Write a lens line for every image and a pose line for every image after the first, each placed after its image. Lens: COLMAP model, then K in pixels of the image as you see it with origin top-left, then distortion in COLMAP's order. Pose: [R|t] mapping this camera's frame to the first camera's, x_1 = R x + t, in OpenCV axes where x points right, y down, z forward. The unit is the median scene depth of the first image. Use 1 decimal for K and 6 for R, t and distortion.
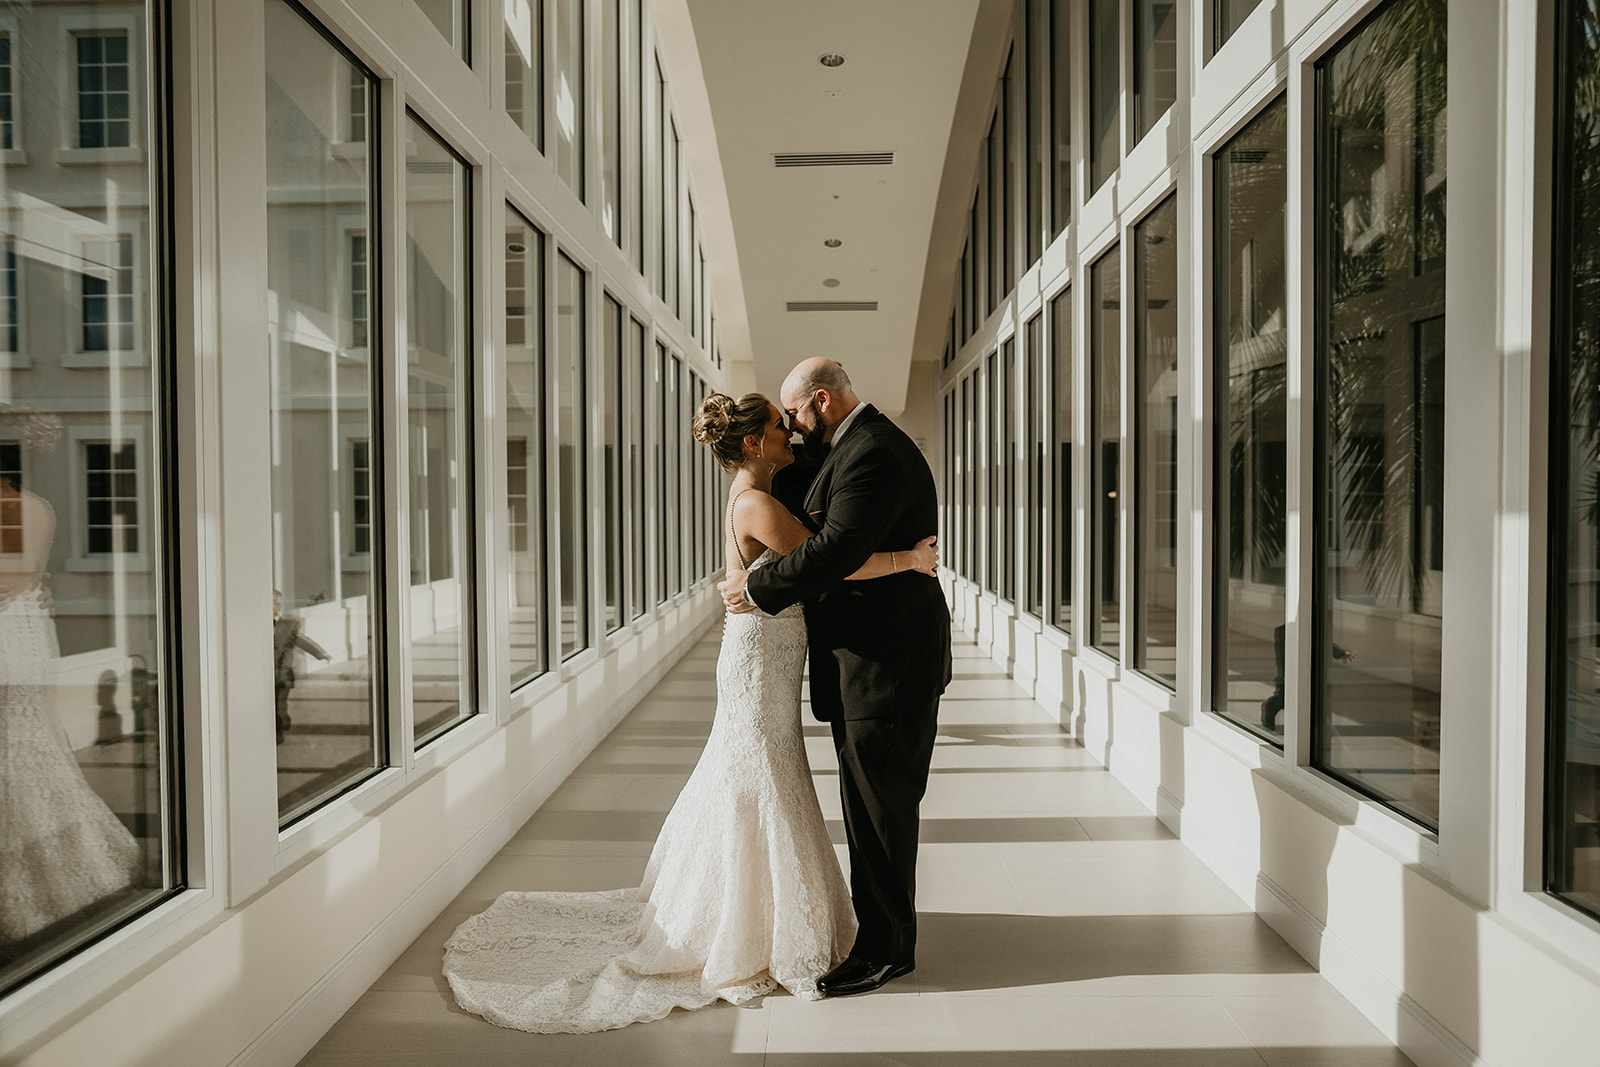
lens RADIAL K [[1132.9, 0, 800.0], [0, 1132.9, 533.5], [0, 0, 1]] dist [-0.057585, 0.061449]
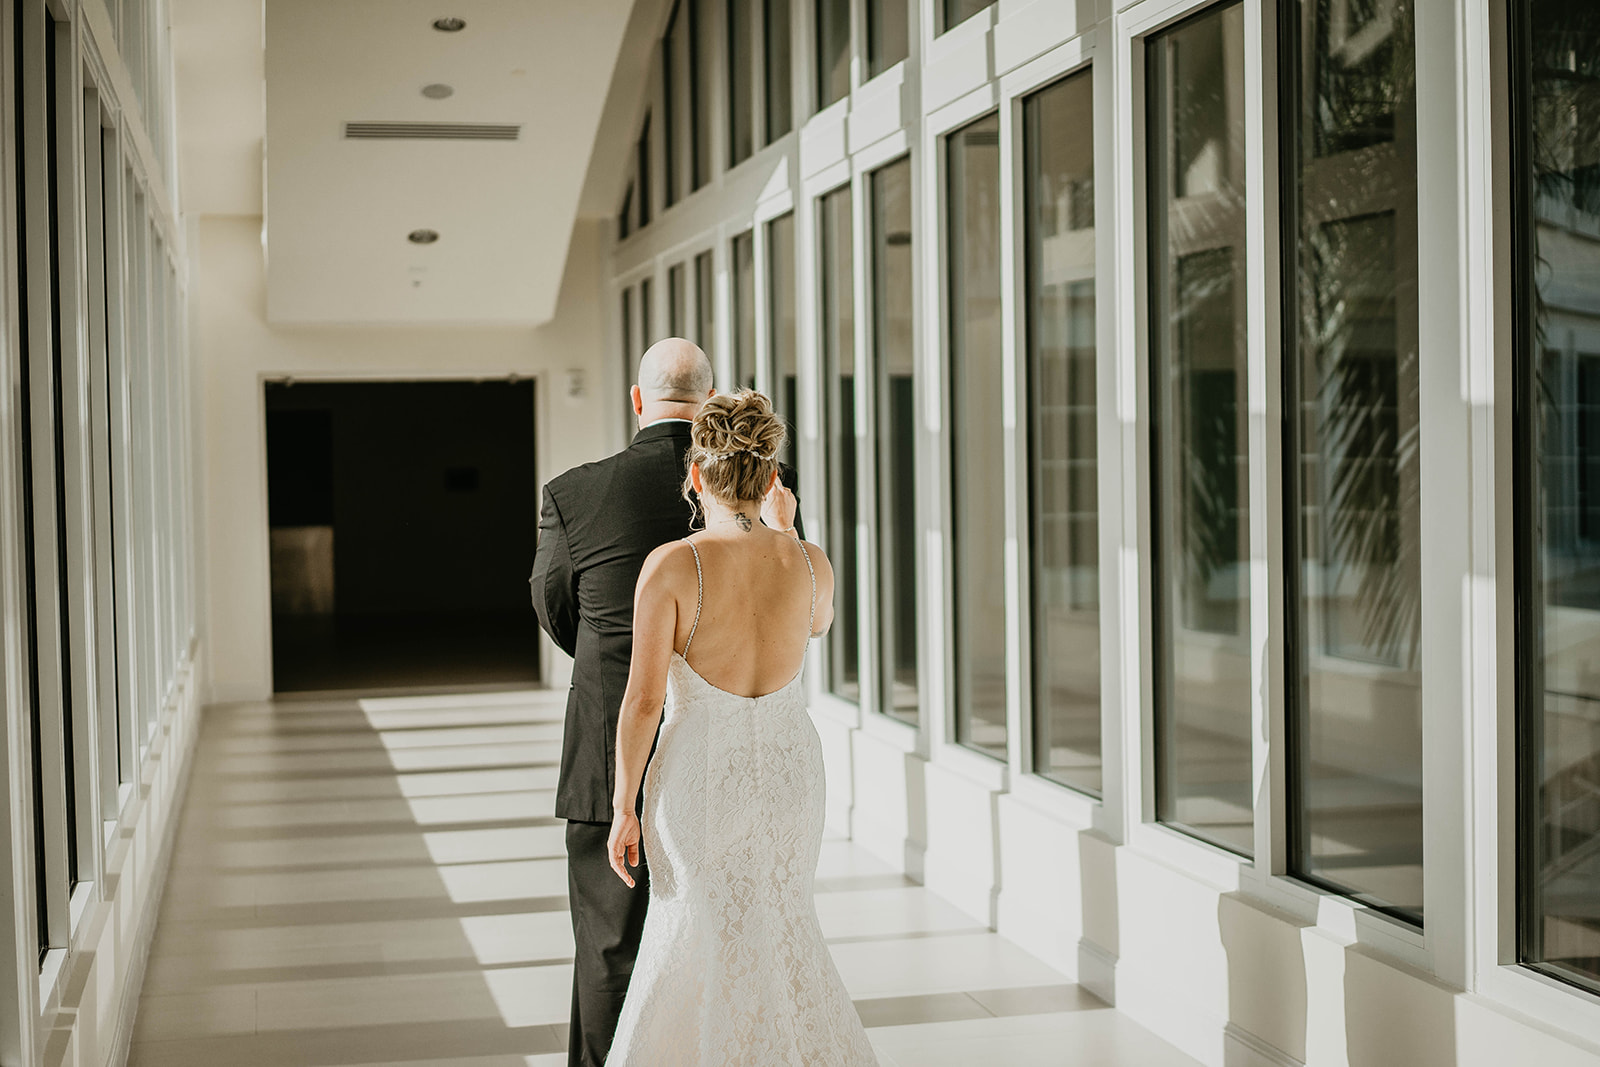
lens RADIAL K [[2496.5, 0, 800.0], [0, 2496.5, 533.5], [0, 0, 1]] dist [0.081847, -0.153927]
pose [[0.972270, -0.019482, 0.233047, -0.139678], [0.019452, 0.999808, 0.002423, -0.020711], [-0.233050, 0.002177, 0.972462, -0.313810]]
